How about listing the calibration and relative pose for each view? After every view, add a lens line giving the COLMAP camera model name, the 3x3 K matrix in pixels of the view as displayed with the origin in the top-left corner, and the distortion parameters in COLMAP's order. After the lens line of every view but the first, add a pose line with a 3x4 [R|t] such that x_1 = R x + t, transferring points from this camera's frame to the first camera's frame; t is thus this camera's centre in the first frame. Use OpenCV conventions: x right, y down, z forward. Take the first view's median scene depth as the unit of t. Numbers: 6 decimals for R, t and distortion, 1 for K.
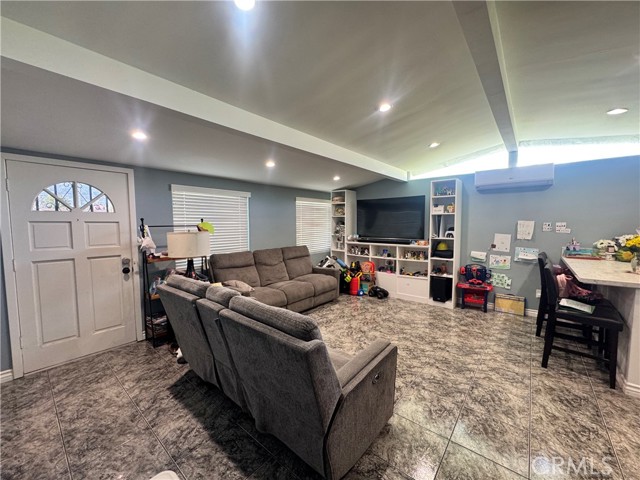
lens RADIAL K [[255.4, 0, 320.0], [0, 255.4, 240.0], [0, 0, 1]] dist [-0.006642, -0.000085]
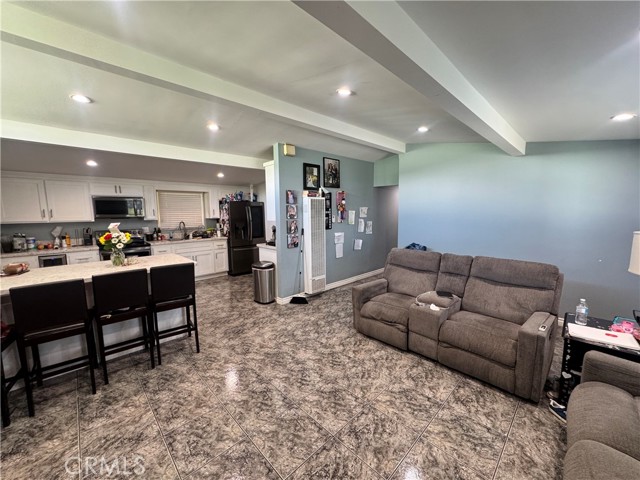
lens RADIAL K [[255.4, 0, 320.0], [0, 255.4, 240.0], [0, 0, 1]] dist [-0.006642, -0.000085]
pose [[-0.994433, 0.004019, 0.105292, 0.146936], [0.022768, 0.983861, 0.177478, -0.094549], [-0.102879, 0.178887, -0.978476, 1.168972]]
